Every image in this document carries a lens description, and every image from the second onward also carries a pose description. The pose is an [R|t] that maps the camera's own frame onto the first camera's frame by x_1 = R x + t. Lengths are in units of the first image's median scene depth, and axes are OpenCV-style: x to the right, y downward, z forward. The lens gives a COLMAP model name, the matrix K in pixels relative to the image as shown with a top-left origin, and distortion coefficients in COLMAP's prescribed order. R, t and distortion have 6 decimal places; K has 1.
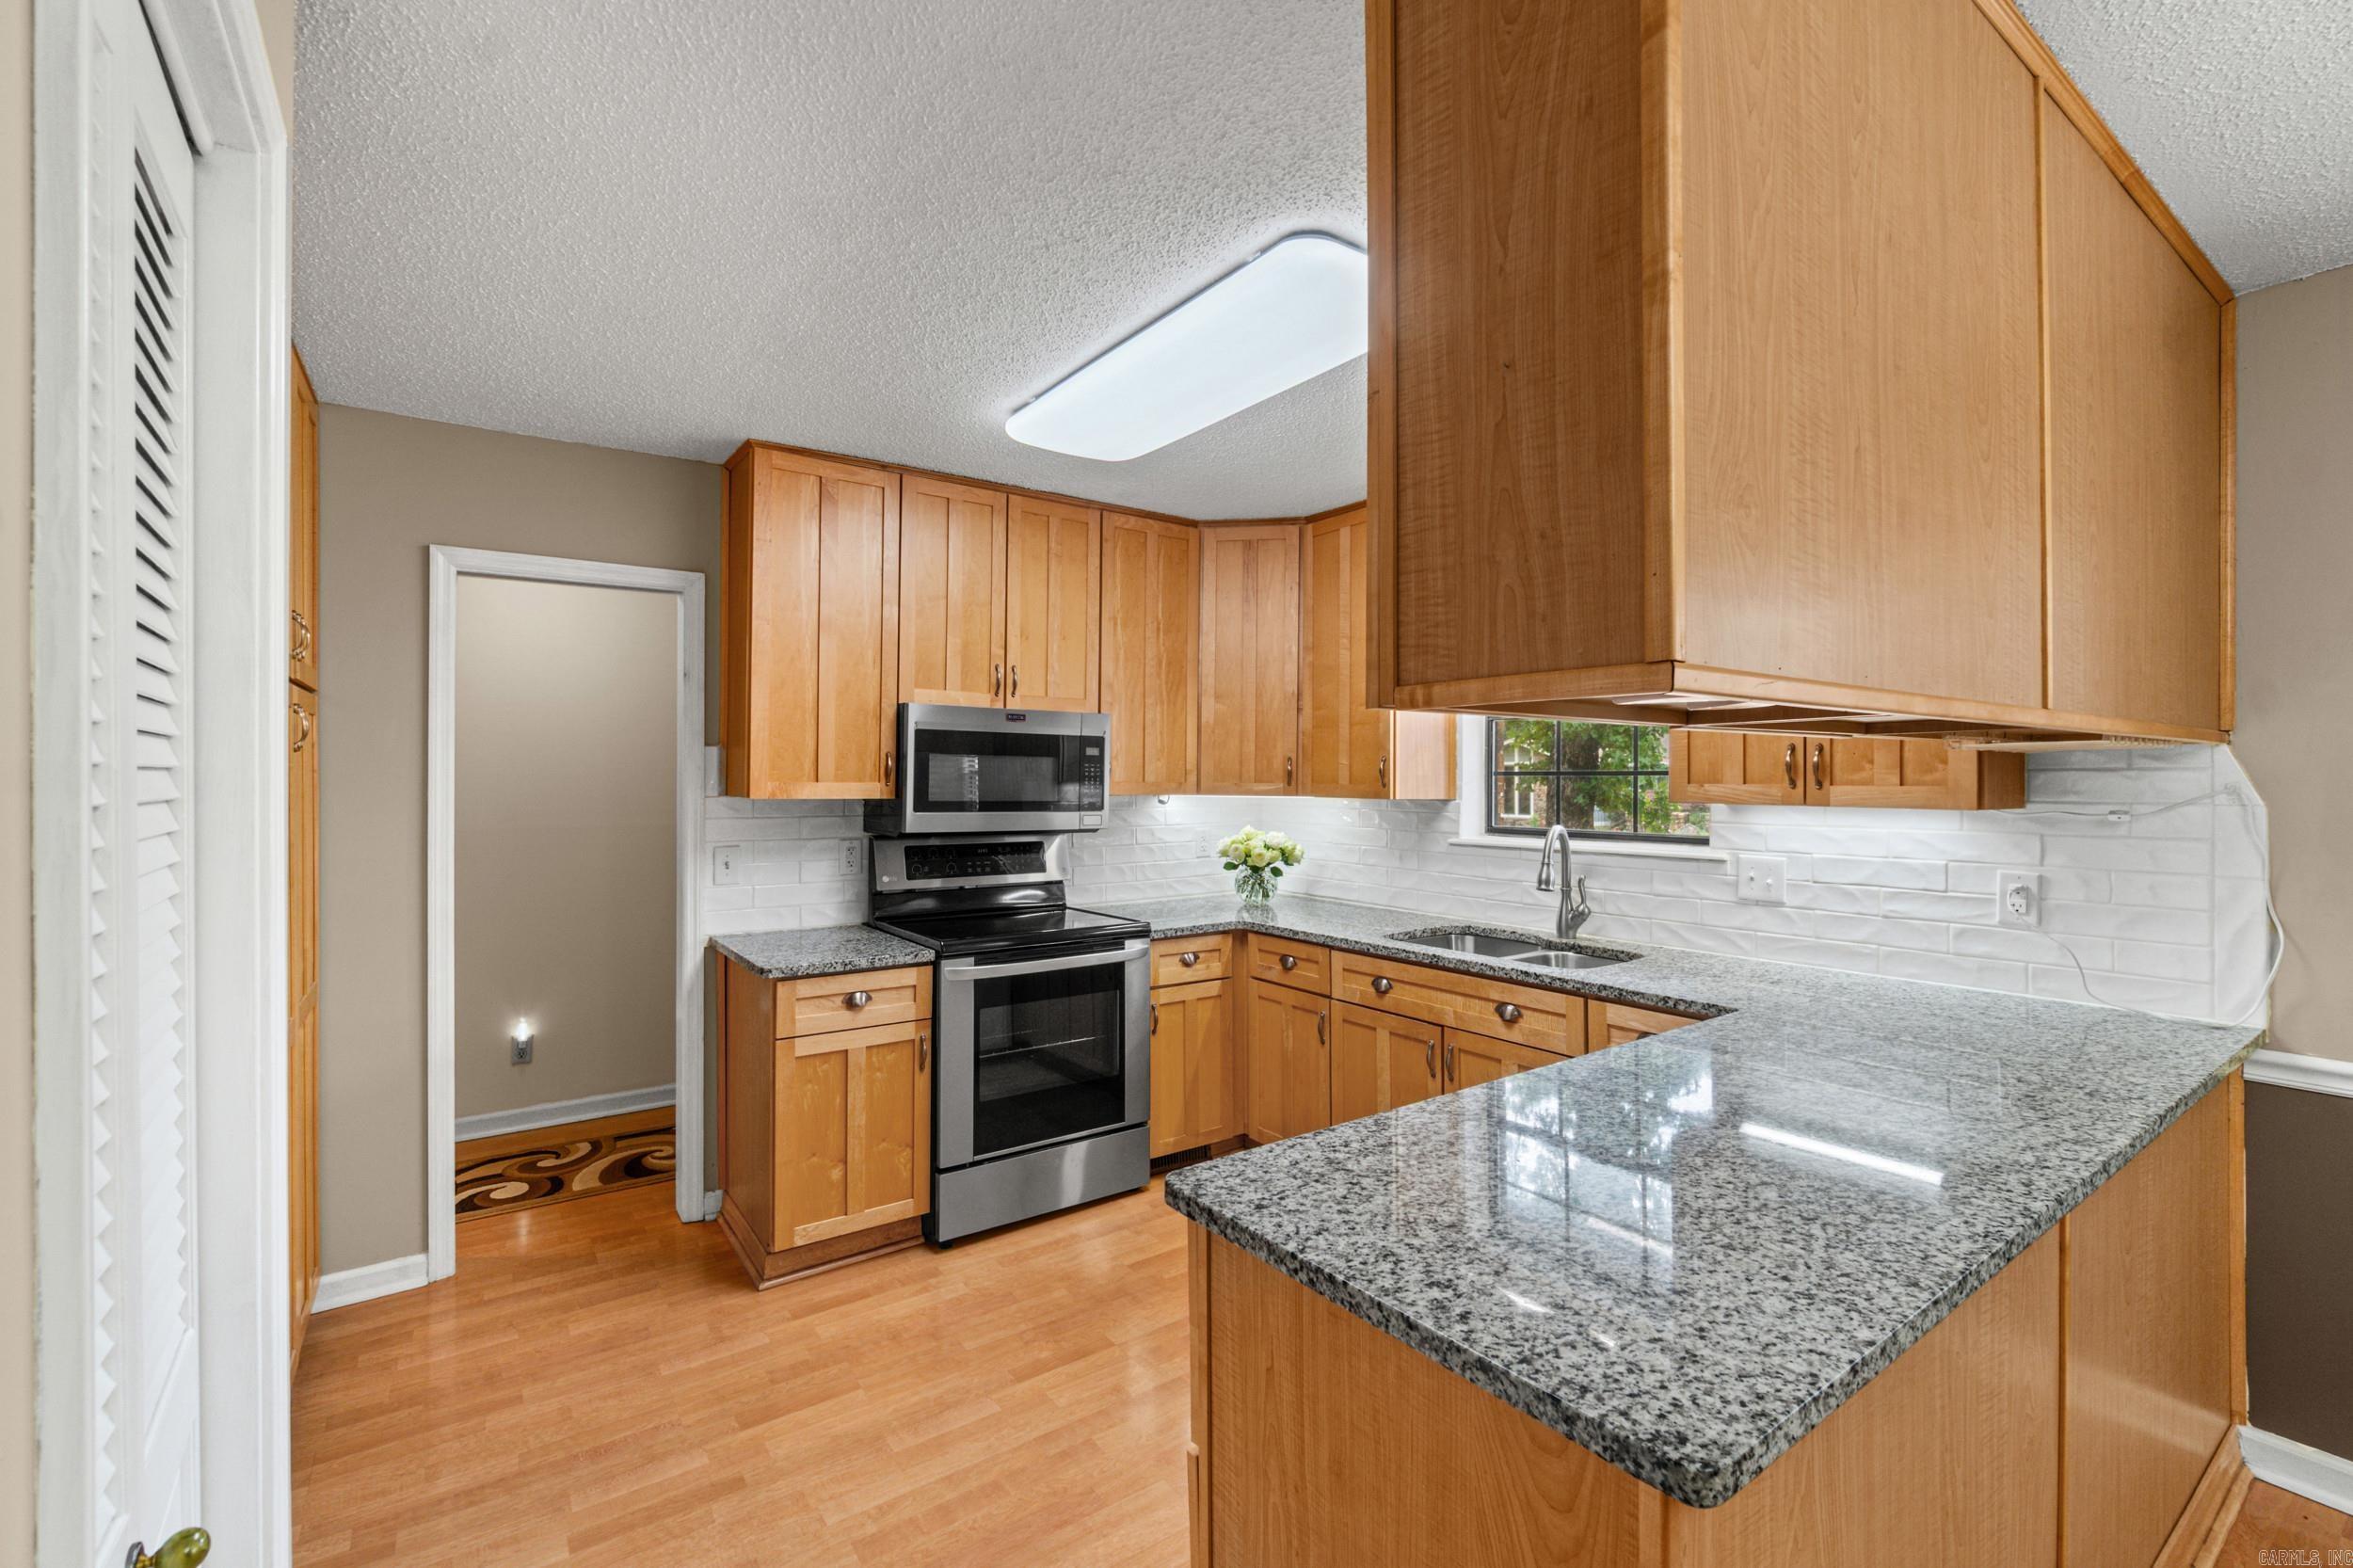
lens RADIAL K [[1022.0, 0, 1168.6], [0, 1022.0, 785.4], [0, 0, 1]] dist [0.000922, 0.000129]
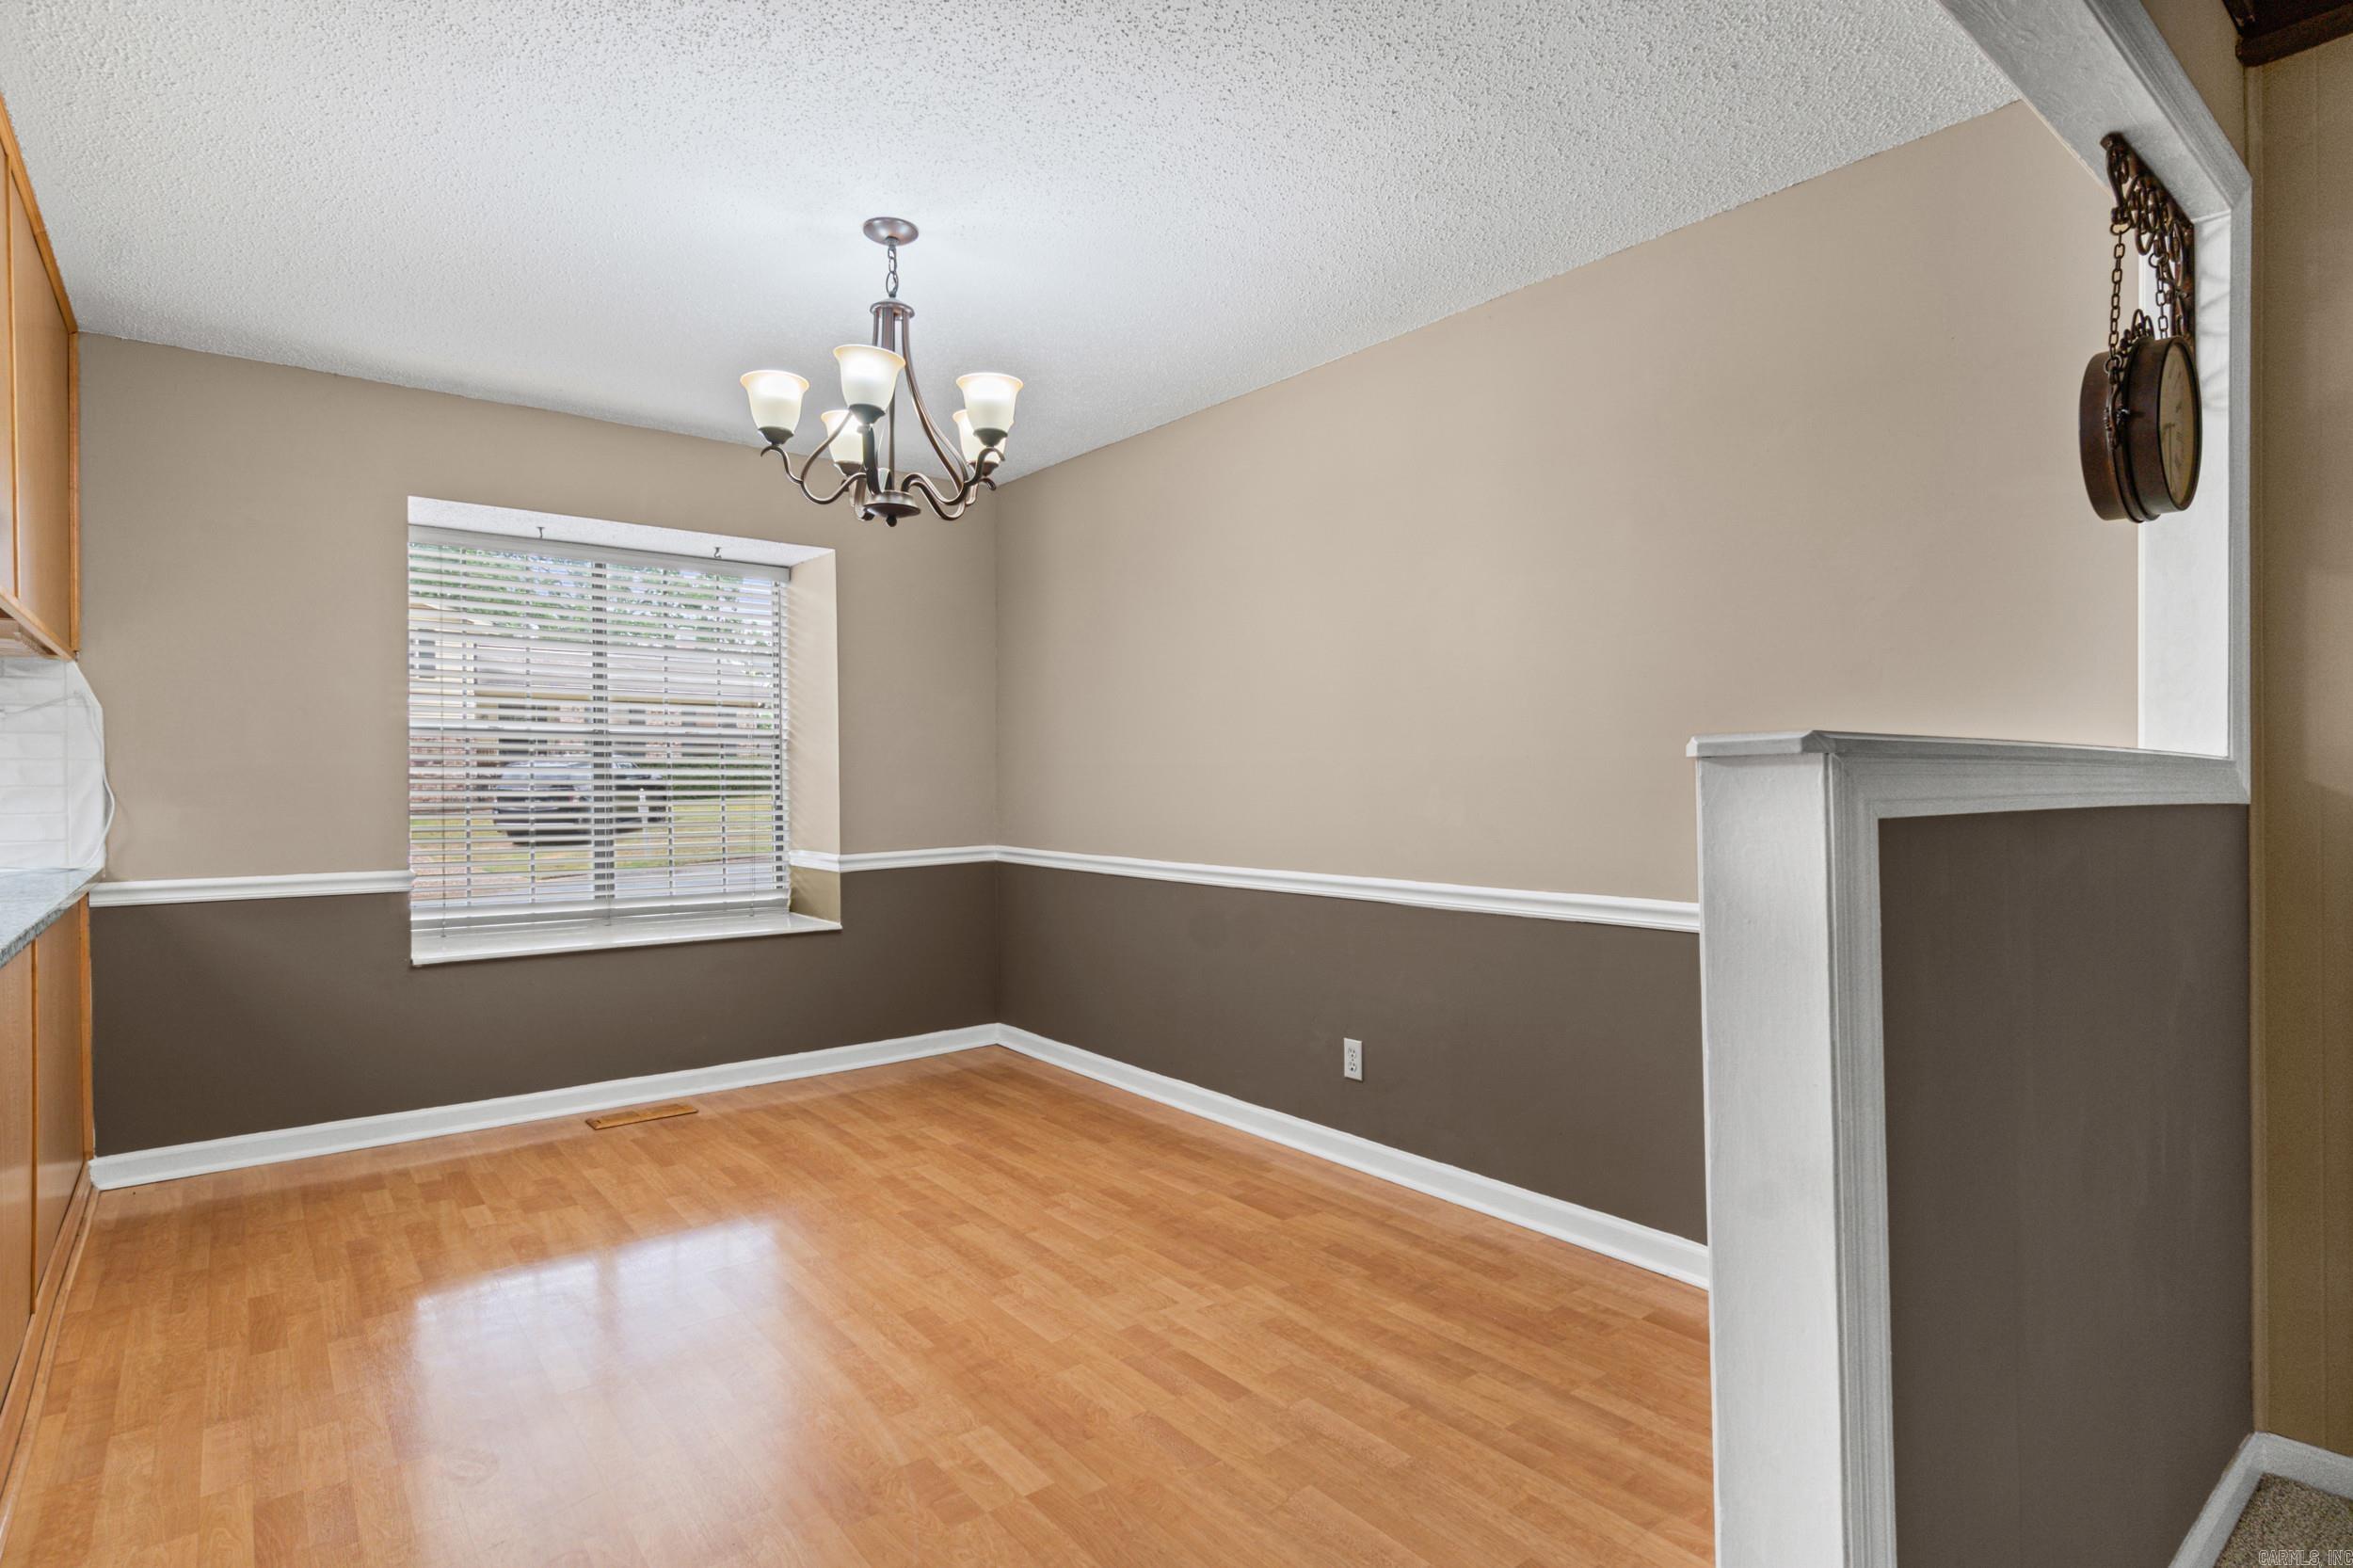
lens RADIAL K [[1182.7, 0, 1174.0], [0, 1182.7, 774.1], [0, 0, 1]] dist [-0.013440, -0.000167]
pose [[-0.052355, 0.006069, 0.998610, -0.585915], [0.011705, 0.999917, -0.005463, 0.136440], [-0.998560, 0.011403, -0.052421, -0.366822]]
